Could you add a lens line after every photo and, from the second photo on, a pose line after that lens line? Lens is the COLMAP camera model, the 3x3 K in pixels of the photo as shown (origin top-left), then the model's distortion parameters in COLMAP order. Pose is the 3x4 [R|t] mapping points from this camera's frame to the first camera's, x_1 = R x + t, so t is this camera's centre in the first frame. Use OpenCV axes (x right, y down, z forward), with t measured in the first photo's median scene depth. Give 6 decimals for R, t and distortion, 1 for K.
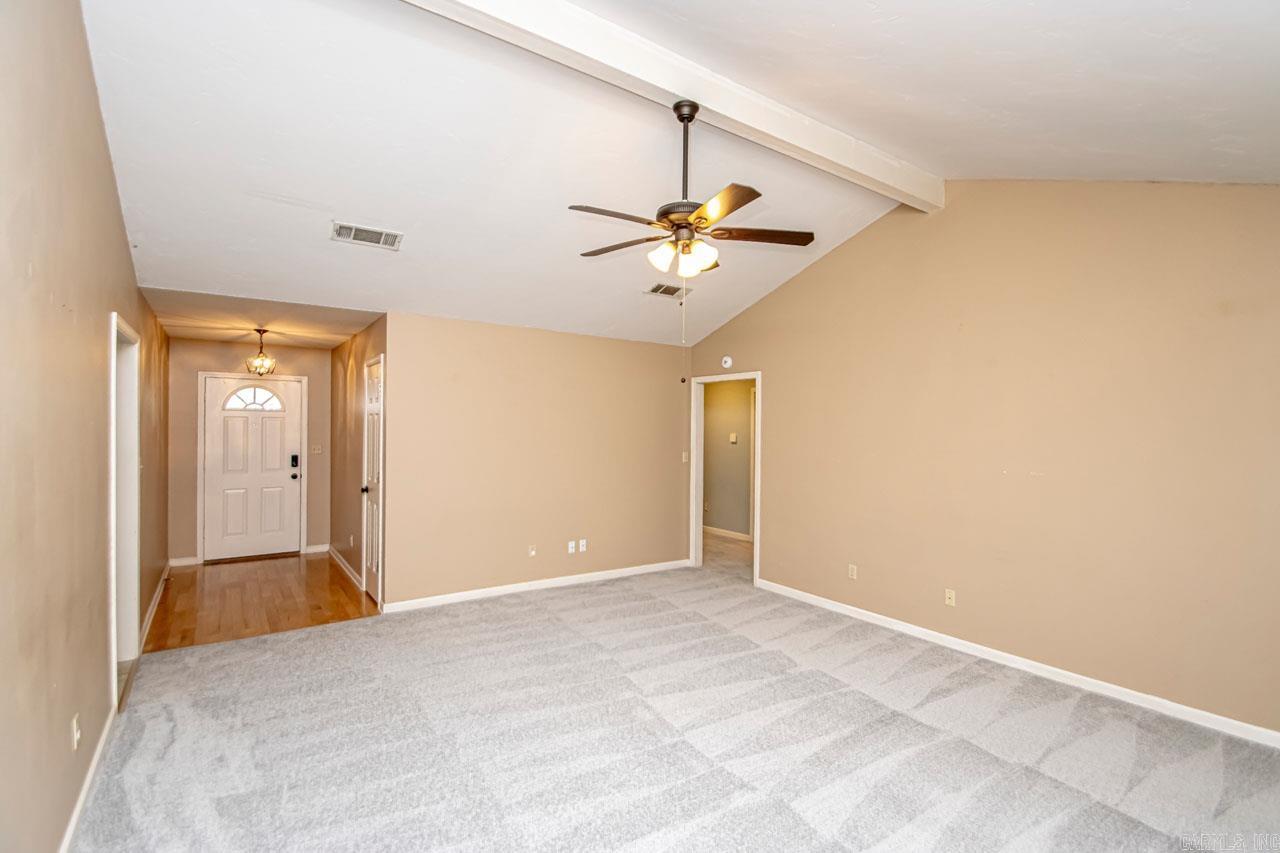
lens RADIAL K [[597.7, 0, 634.2], [0, 597.7, 428.3], [0, 0, 1]] dist [-0.003128, -0.001560]
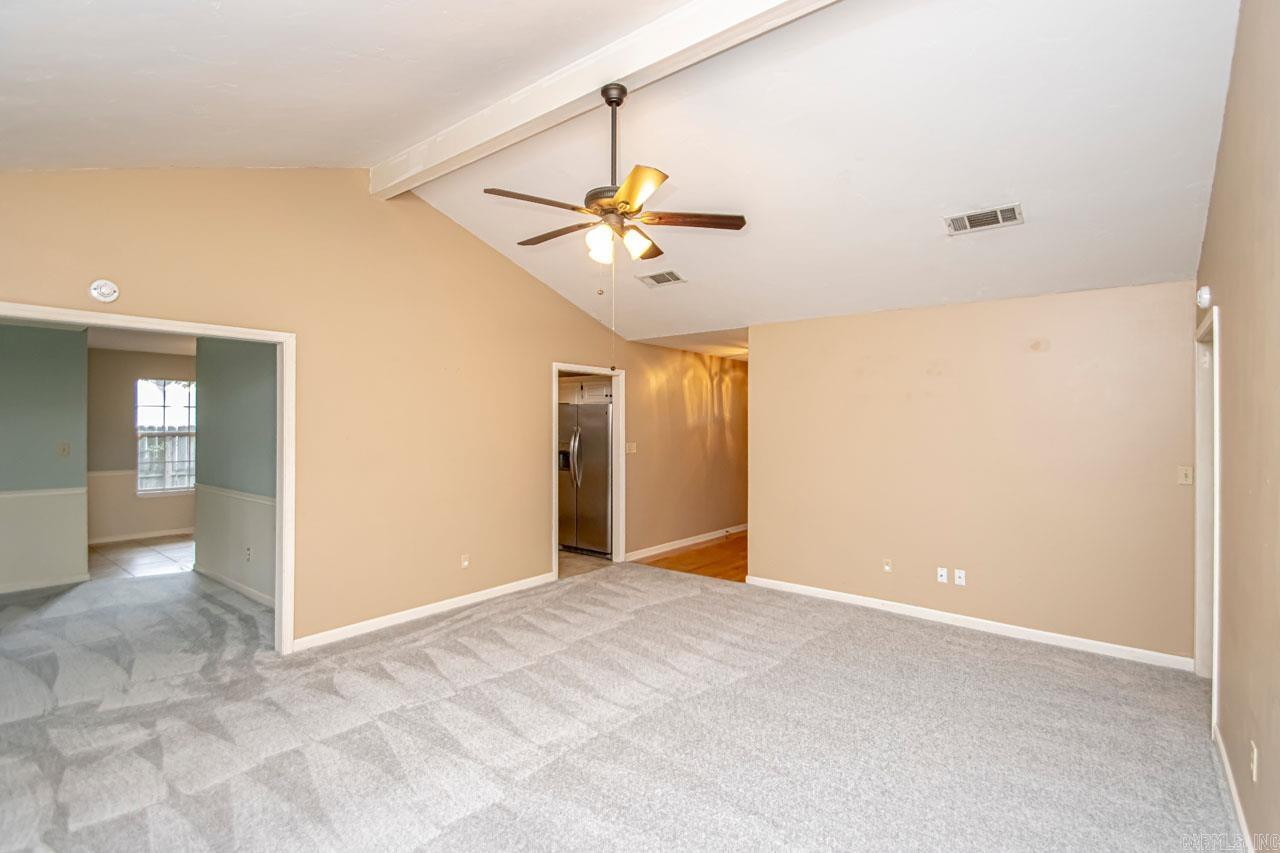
lens RADIAL K [[597.7, 0, 635.2], [0, 597.7, 423.5], [0, 0, 1]] dist [-0.003128, -0.001560]
pose [[0.280366, -0.001441, -0.959892, 0.533706], [-0.002767, 0.999994, -0.002309, 0.001386], [0.959889, 0.003304, 0.280360, 0.385739]]
